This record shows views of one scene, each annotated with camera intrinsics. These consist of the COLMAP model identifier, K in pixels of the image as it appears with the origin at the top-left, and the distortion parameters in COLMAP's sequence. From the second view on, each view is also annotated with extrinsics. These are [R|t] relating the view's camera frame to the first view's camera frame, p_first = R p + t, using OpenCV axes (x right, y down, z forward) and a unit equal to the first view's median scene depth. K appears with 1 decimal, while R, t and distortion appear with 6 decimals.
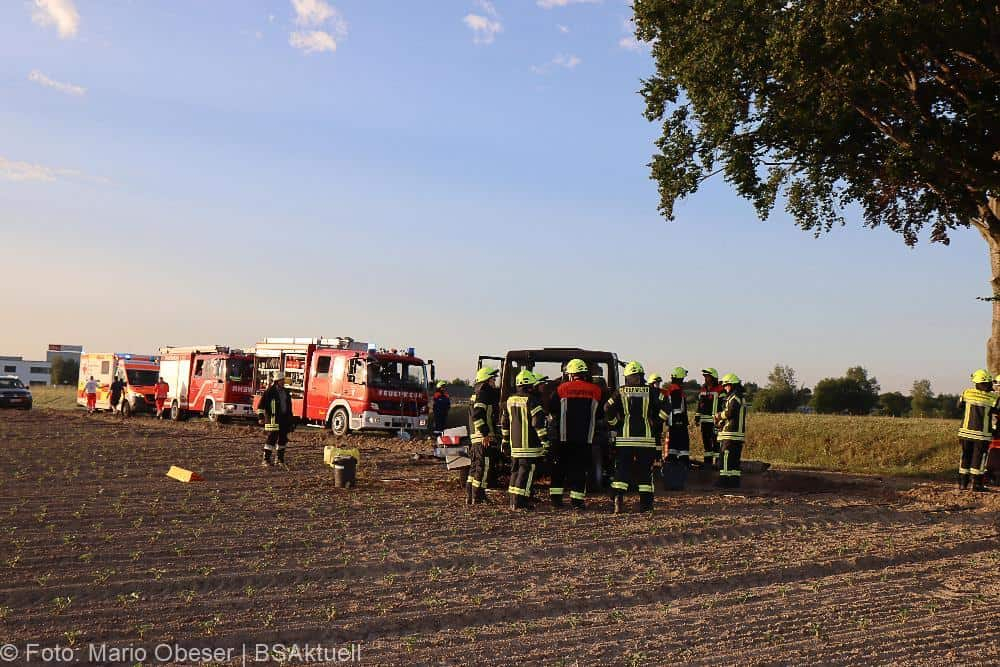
lens RADIAL K [[1006.8, 0, 500.0], [0, 1006.8, 333.5], [0, 0, 1]] dist [0.007753, 0.008787]
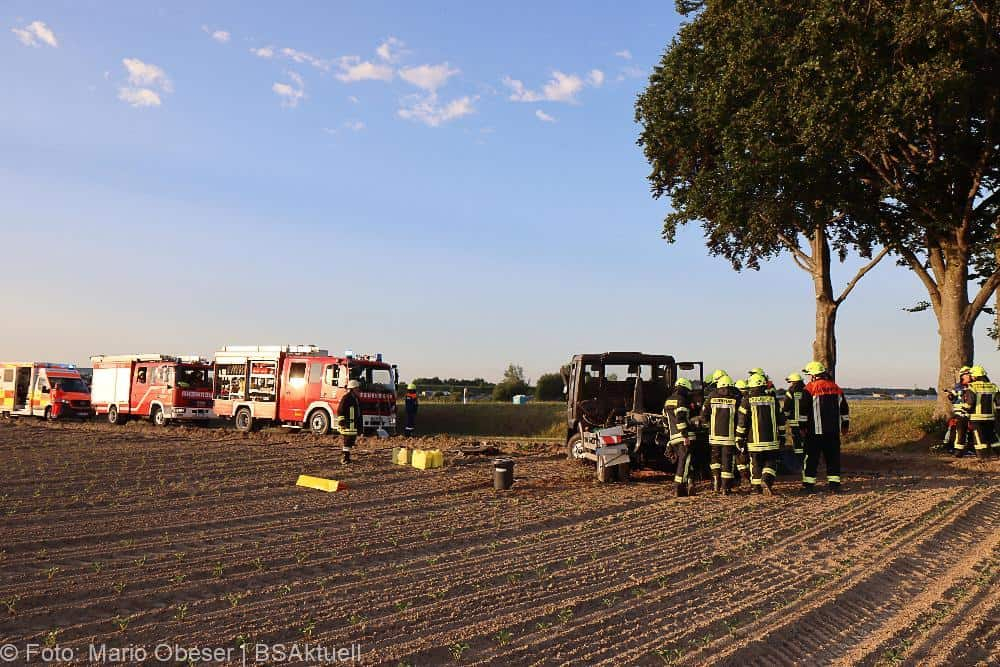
lens RADIAL K [[794.5, 0, 500.0], [0, 794.5, 333.5], [0, 0, 1]] dist [-0.091040, 0.103926]
pose [[0.967131, -0.007520, 0.254169, -0.155156], [0.009905, 0.999918, -0.008104, -0.000304], [-0.254087, 0.010355, 0.967126, 0.091180]]
